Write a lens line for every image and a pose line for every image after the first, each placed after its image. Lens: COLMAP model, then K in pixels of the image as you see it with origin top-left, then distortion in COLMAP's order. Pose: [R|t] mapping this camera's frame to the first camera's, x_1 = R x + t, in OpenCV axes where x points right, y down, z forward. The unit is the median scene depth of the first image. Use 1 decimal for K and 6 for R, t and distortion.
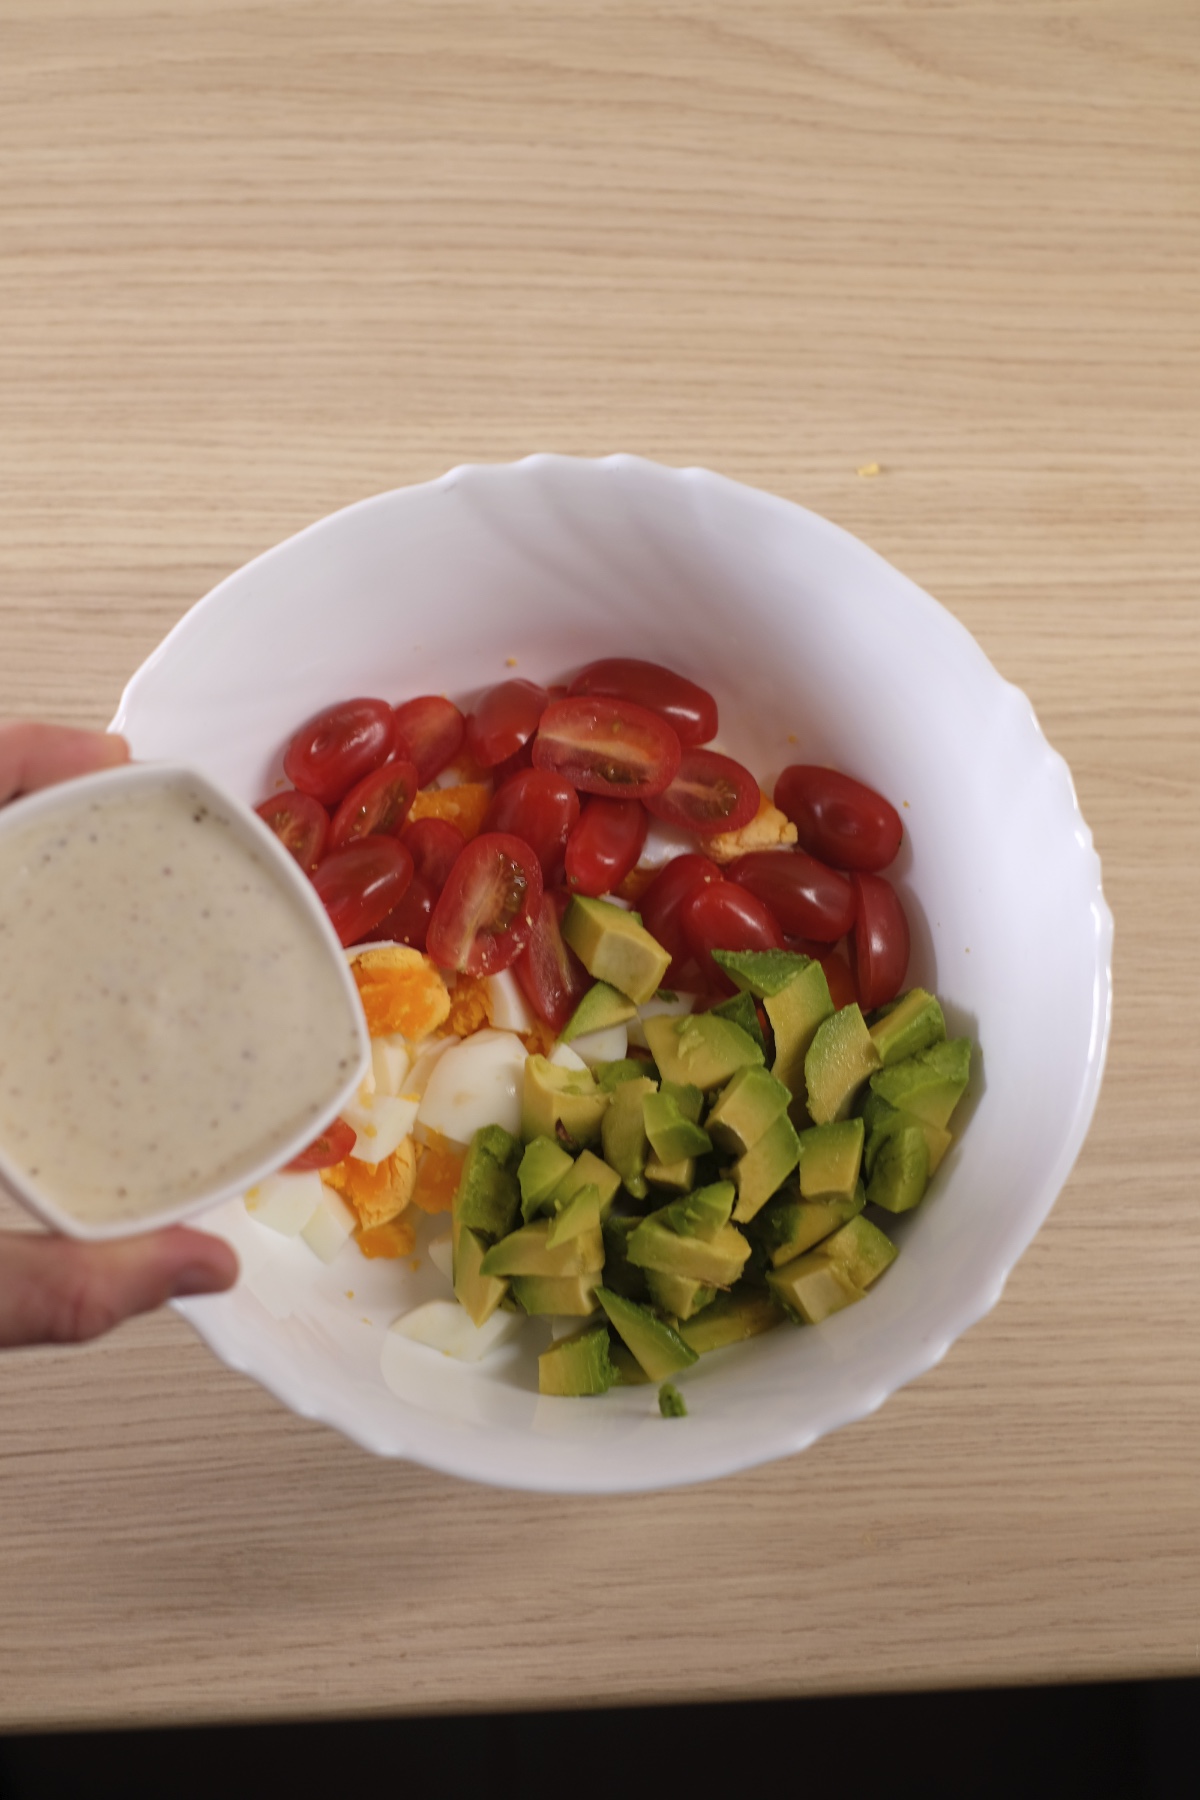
lens RADIAL K [[3087.1, 0, 613.5], [0, 3087.1, 942.0], [0, 0, 1]] dist [-0.115004, 0.000000]
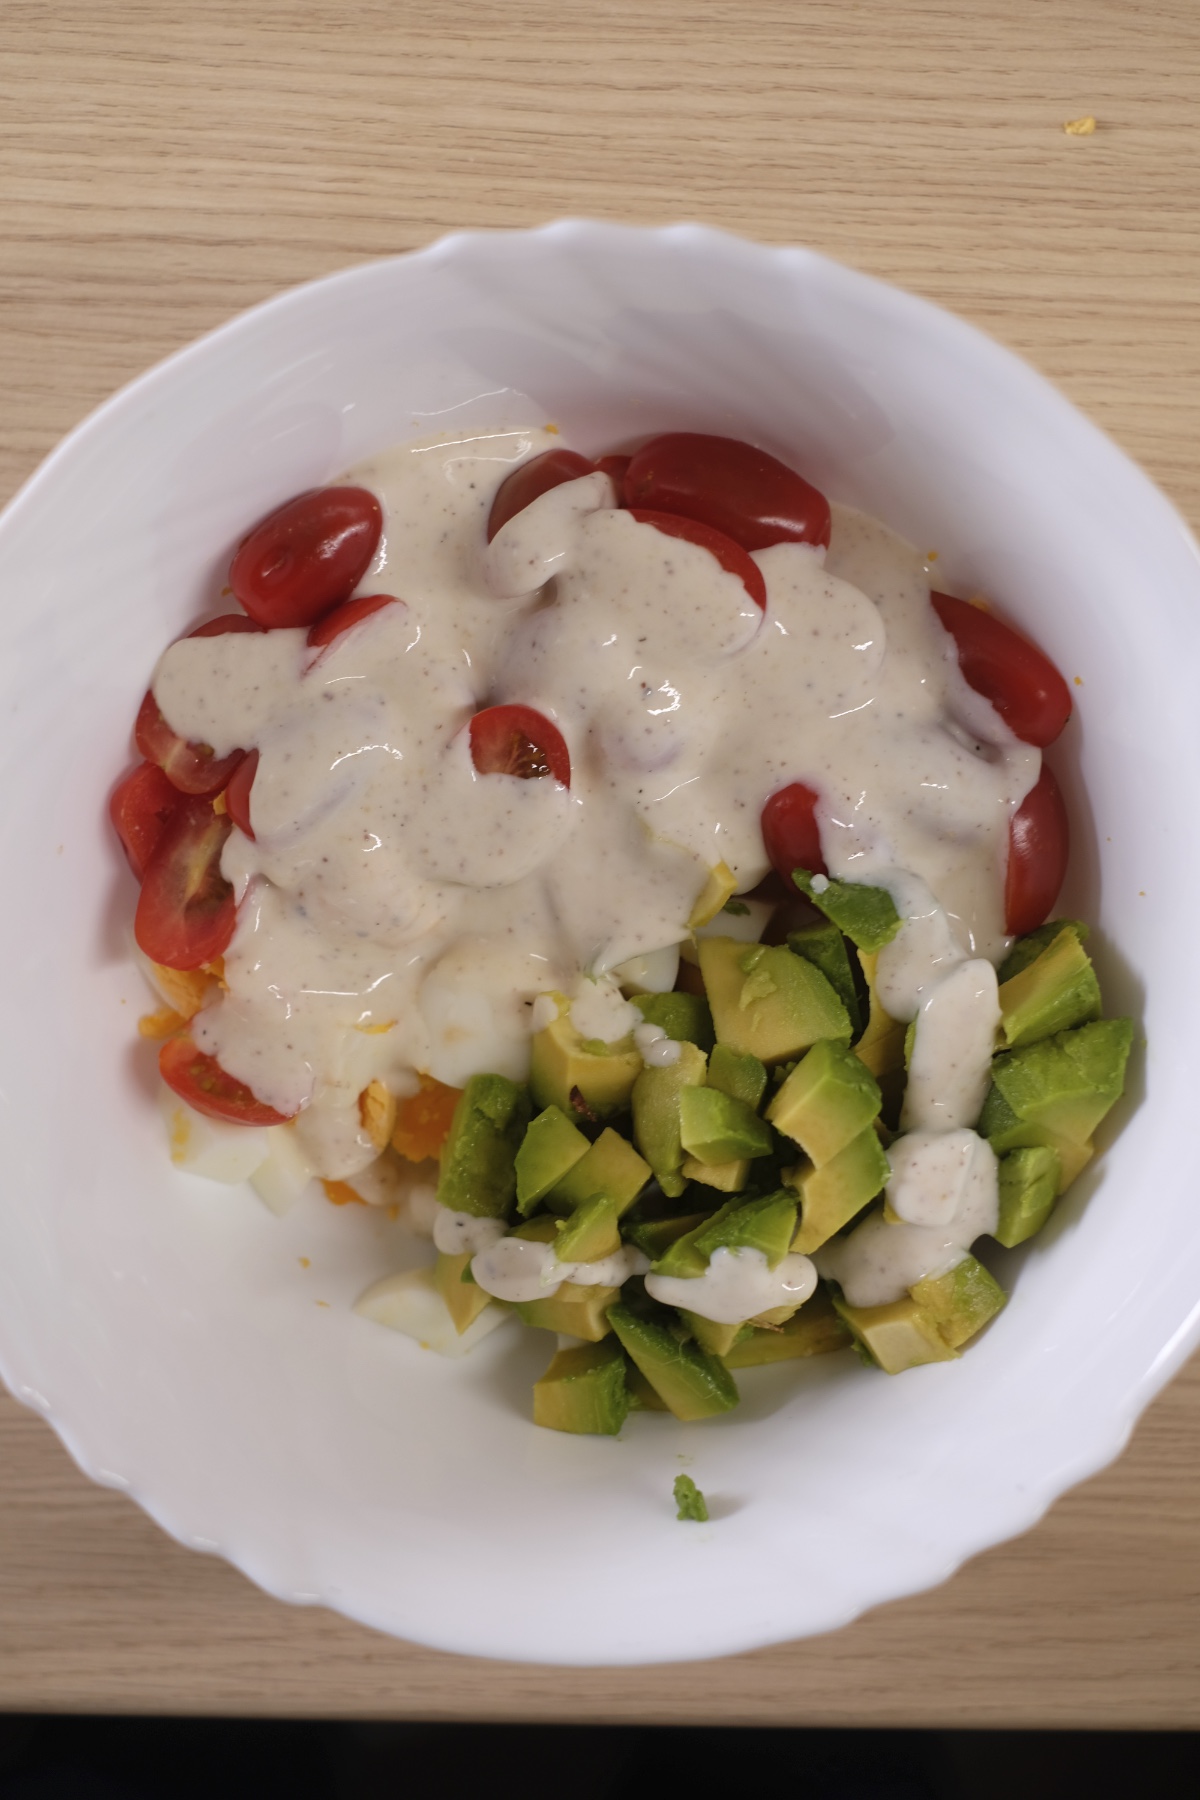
lens RADIAL K [[3087.1, 0, 603.1], [0, 3087.1, 905.7], [0, 0, 1]] dist [-0.115004, 0.000000]
pose [[0.994737, 0.067780, -0.076843, 0.043549], [-0.039764, 0.946532, 0.320151, -0.223769], [0.094434, -0.315410, 0.944245, 0.293557]]
